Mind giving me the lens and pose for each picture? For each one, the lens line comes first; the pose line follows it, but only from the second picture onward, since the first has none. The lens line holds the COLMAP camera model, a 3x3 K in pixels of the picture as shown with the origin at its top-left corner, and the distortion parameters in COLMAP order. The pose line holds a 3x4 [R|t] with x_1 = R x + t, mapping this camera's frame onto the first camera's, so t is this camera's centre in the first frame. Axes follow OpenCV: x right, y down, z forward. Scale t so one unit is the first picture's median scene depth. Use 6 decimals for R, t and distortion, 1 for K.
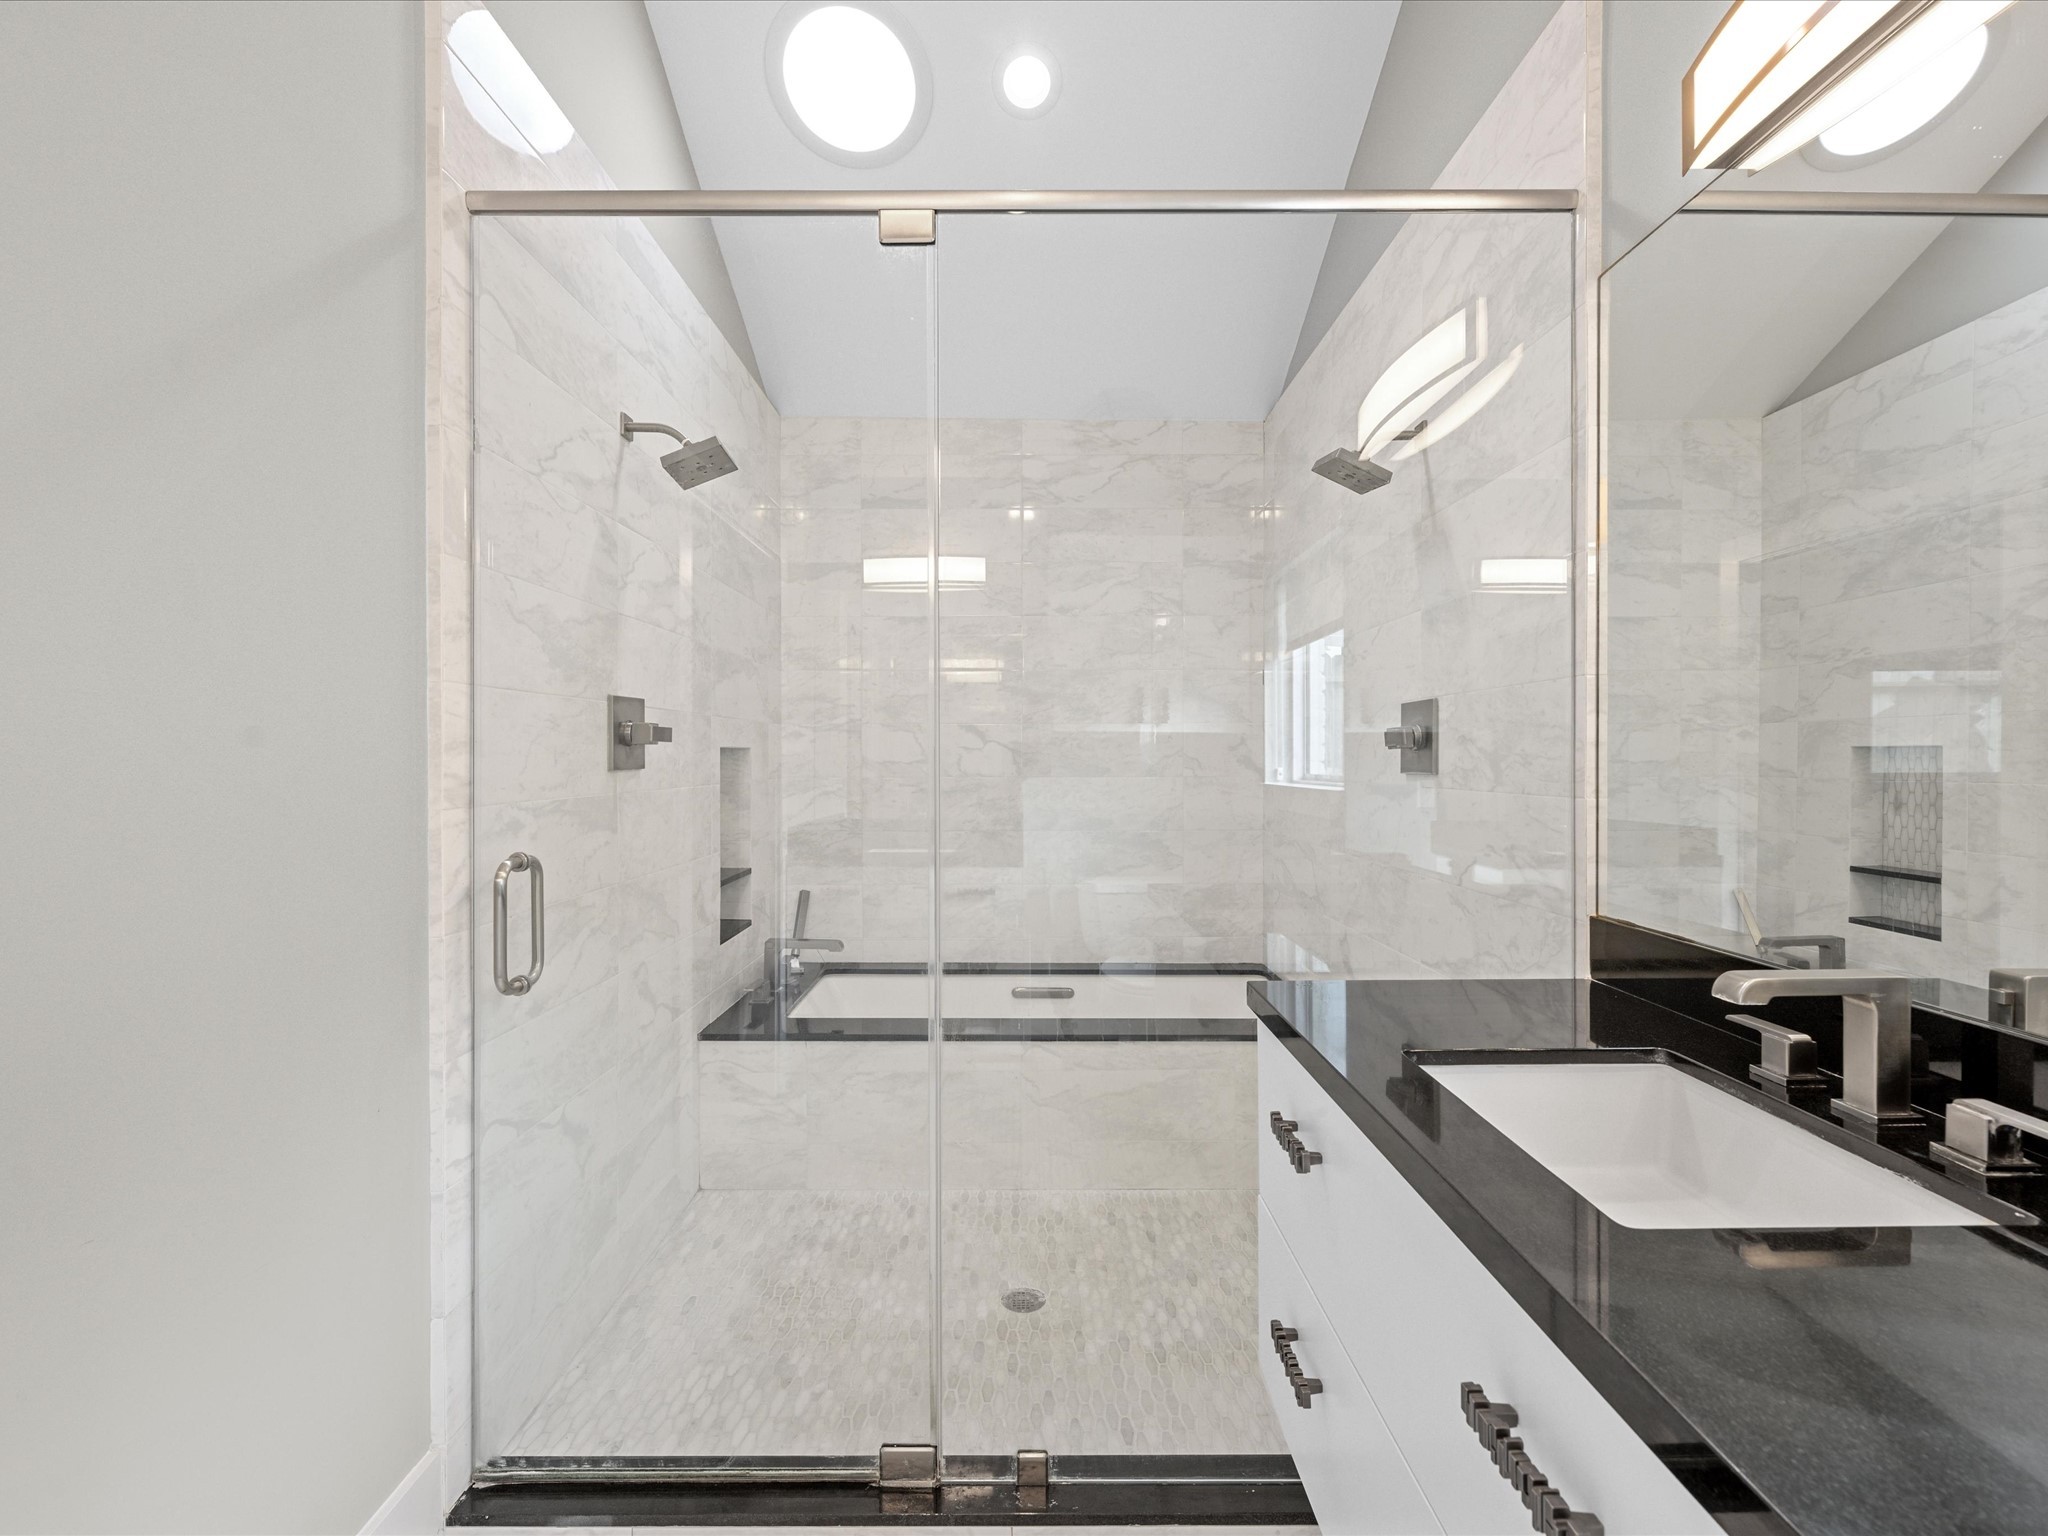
lens RADIAL K [[901.1, 0, 1021.7], [0, 901.1, 750.5], [0, 0, 1]] dist [0.001151, 0.000257]
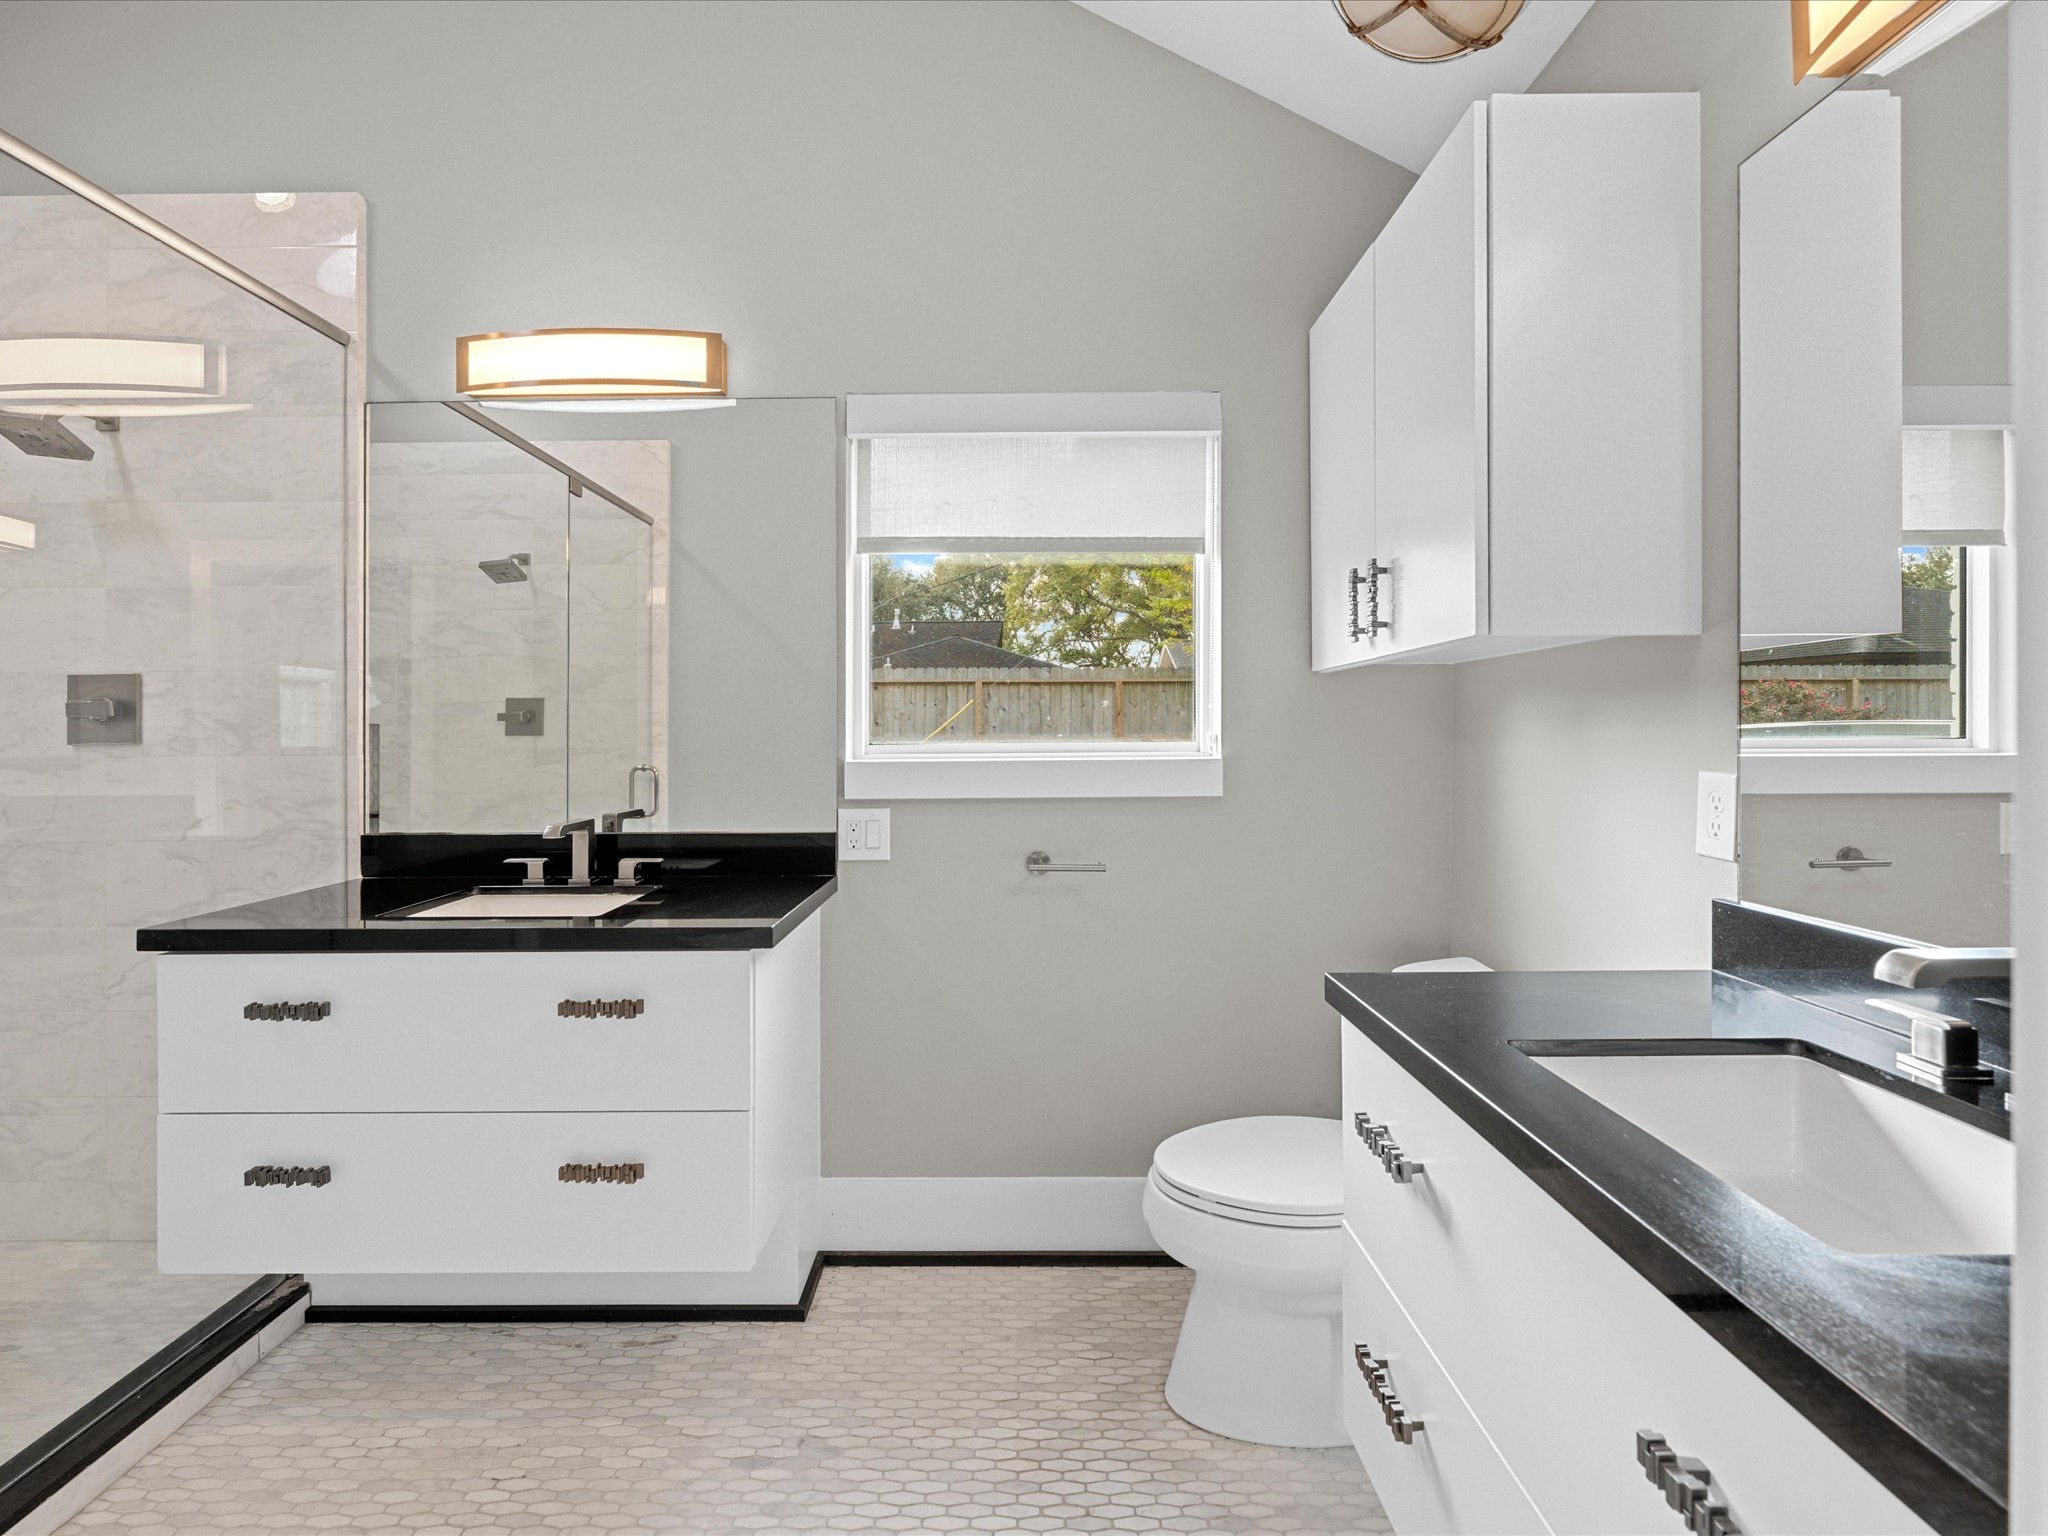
lens RADIAL K [[901.1, 0, 1021.7], [0, 901.1, 750.5], [0, 0, 1]] dist [0.001151, 0.000257]
pose [[-0.002753, -0.015489, 0.999876, -0.826909], [-0.010249, 0.999828, 0.015460, 0.009872], [-0.999944, -0.010205, -0.002911, -0.074500]]
